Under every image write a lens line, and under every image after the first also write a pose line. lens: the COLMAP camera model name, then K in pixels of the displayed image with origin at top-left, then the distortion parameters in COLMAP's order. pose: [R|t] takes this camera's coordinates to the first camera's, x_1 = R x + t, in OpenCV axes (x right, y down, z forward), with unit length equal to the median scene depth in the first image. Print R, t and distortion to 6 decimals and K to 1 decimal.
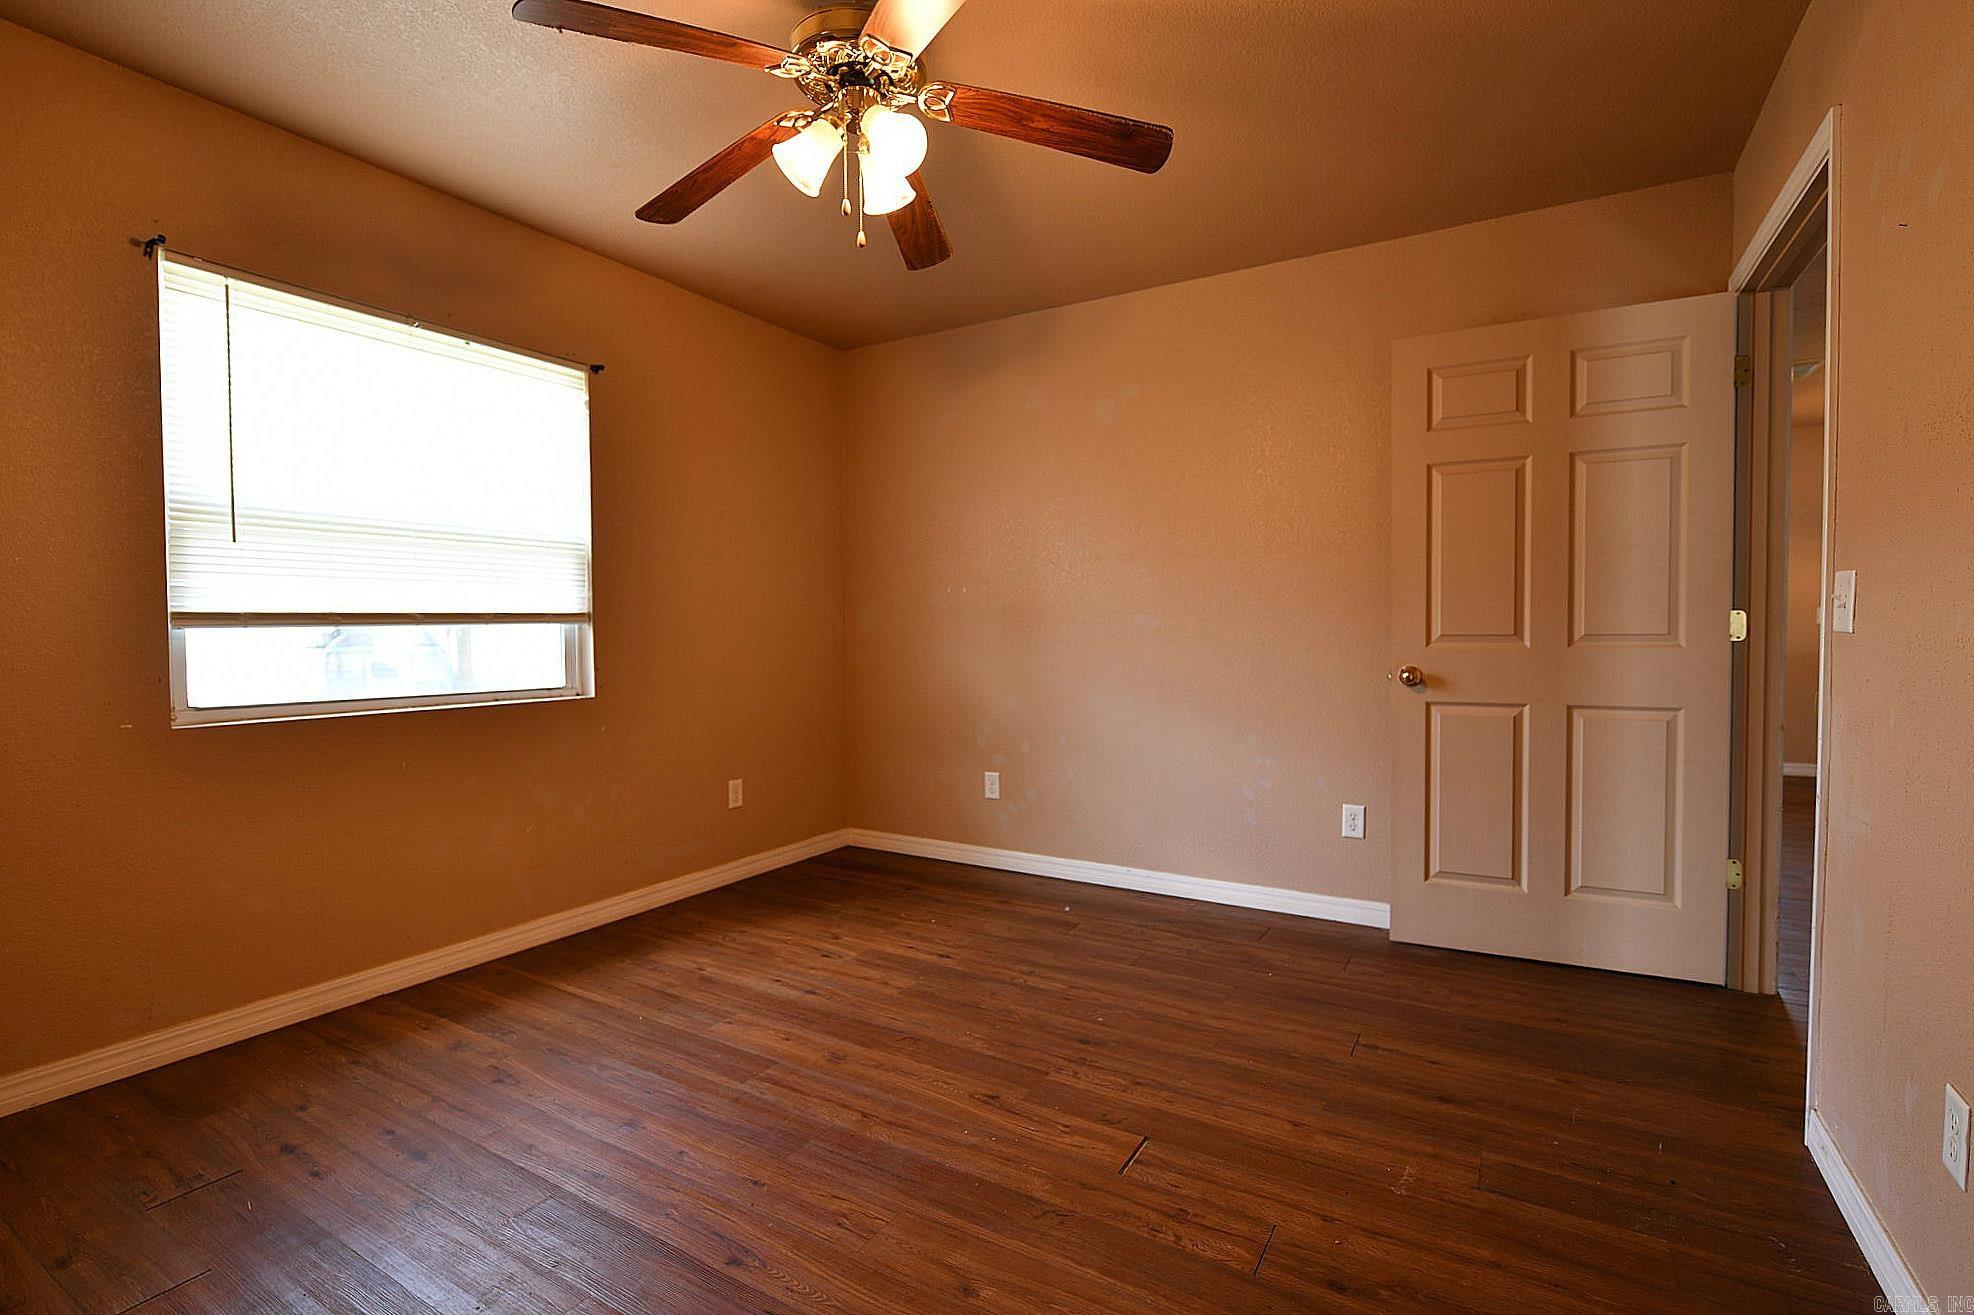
lens RADIAL K [[905.4, 0, 987.0], [0, 905.4, 657.5], [0, 0, 1]] dist [-0.005374, -0.001446]
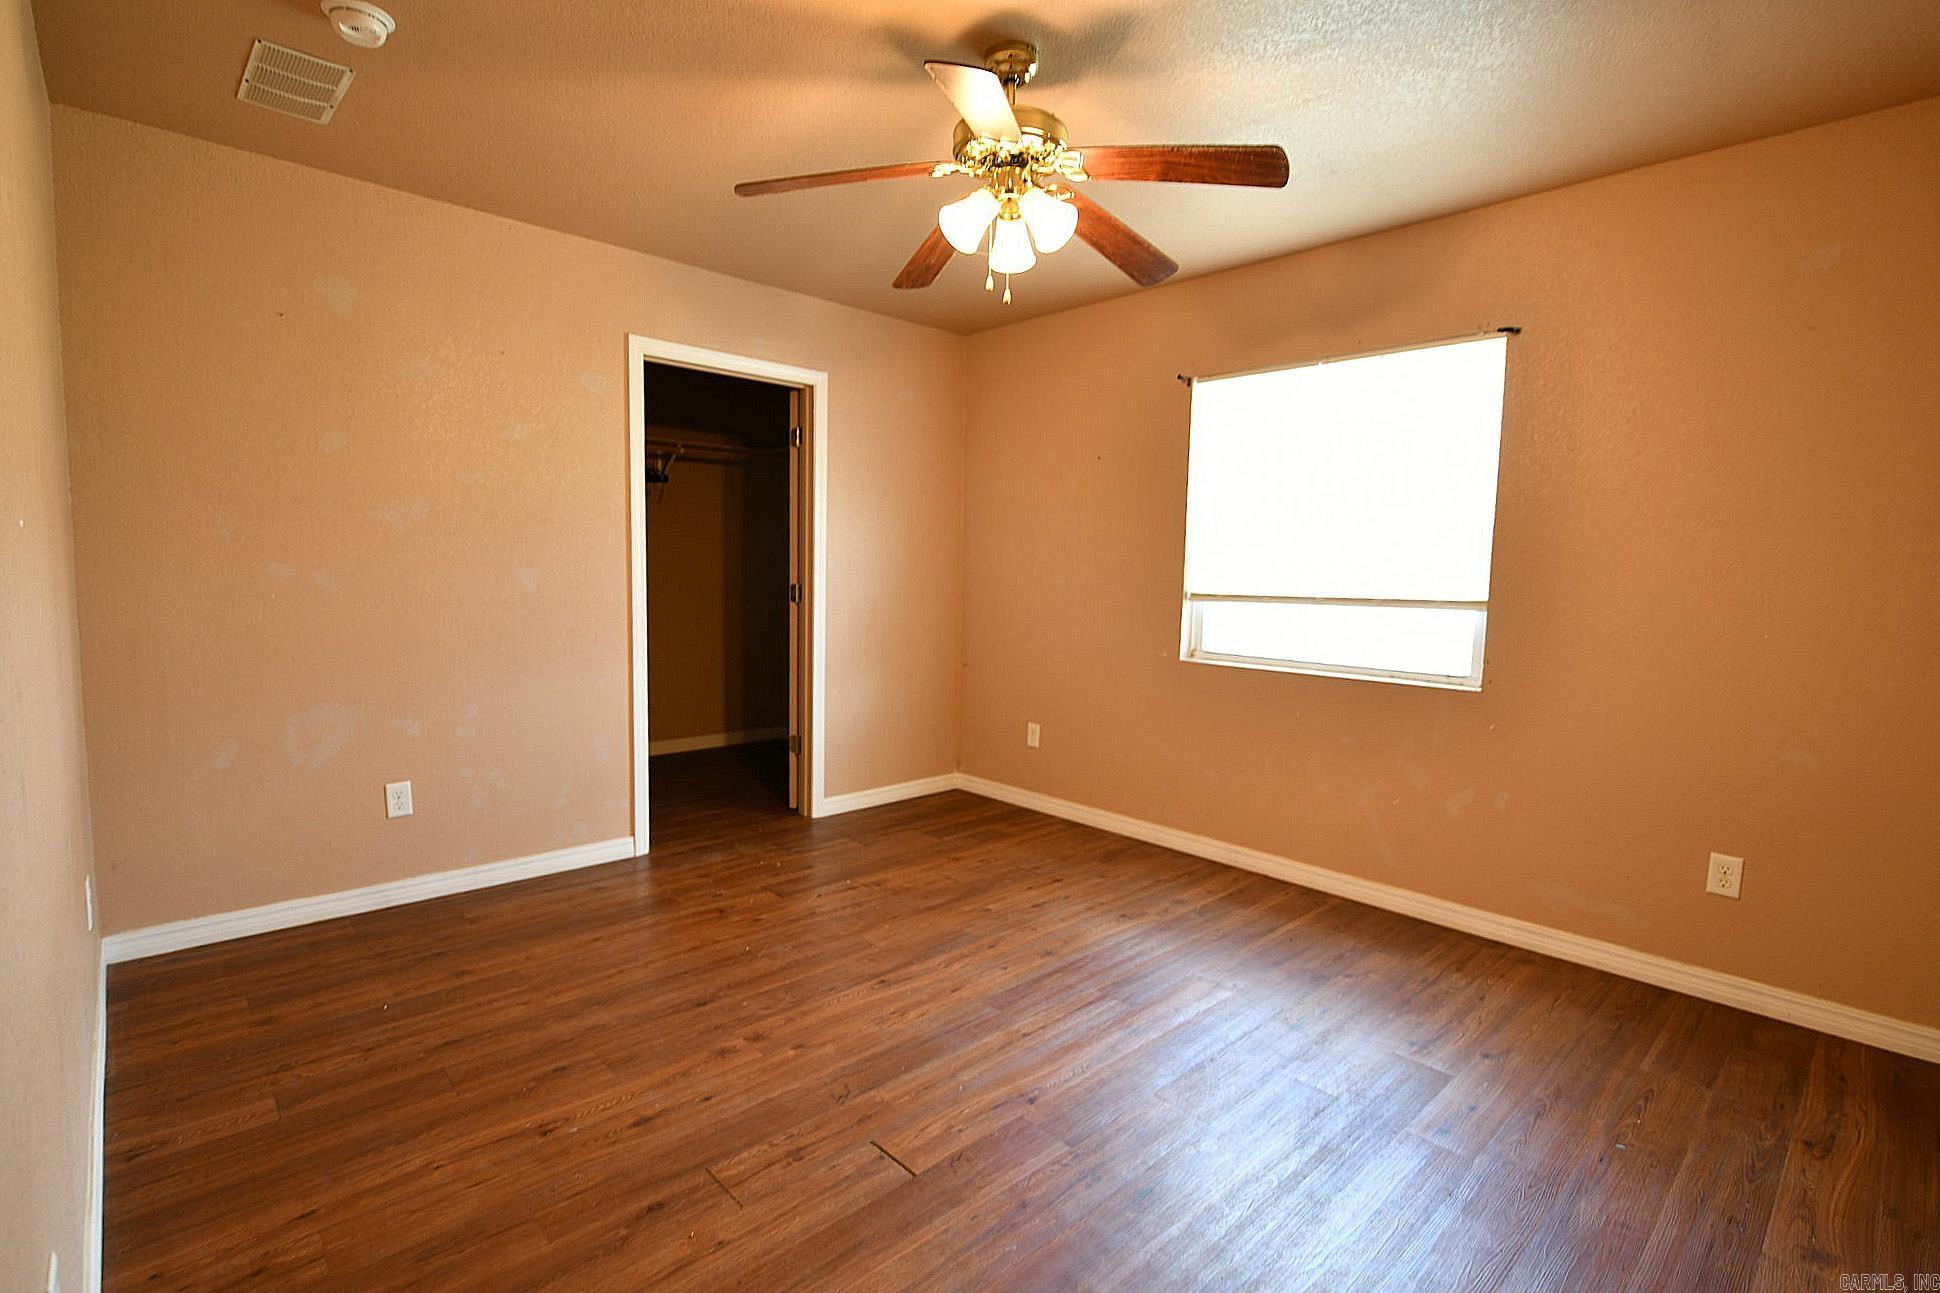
lens RADIAL K [[904.5, 0, 970.0], [0, 904.5, 646.5], [0, 0, 1]] dist [-0.004000, -0.001223]
pose [[-0.274176, 0.083221, -0.958072, 0.770634], [-0.048933, 0.993751, 0.100324, -0.089082], [0.960434, 0.074388, -0.268390, 0.955946]]
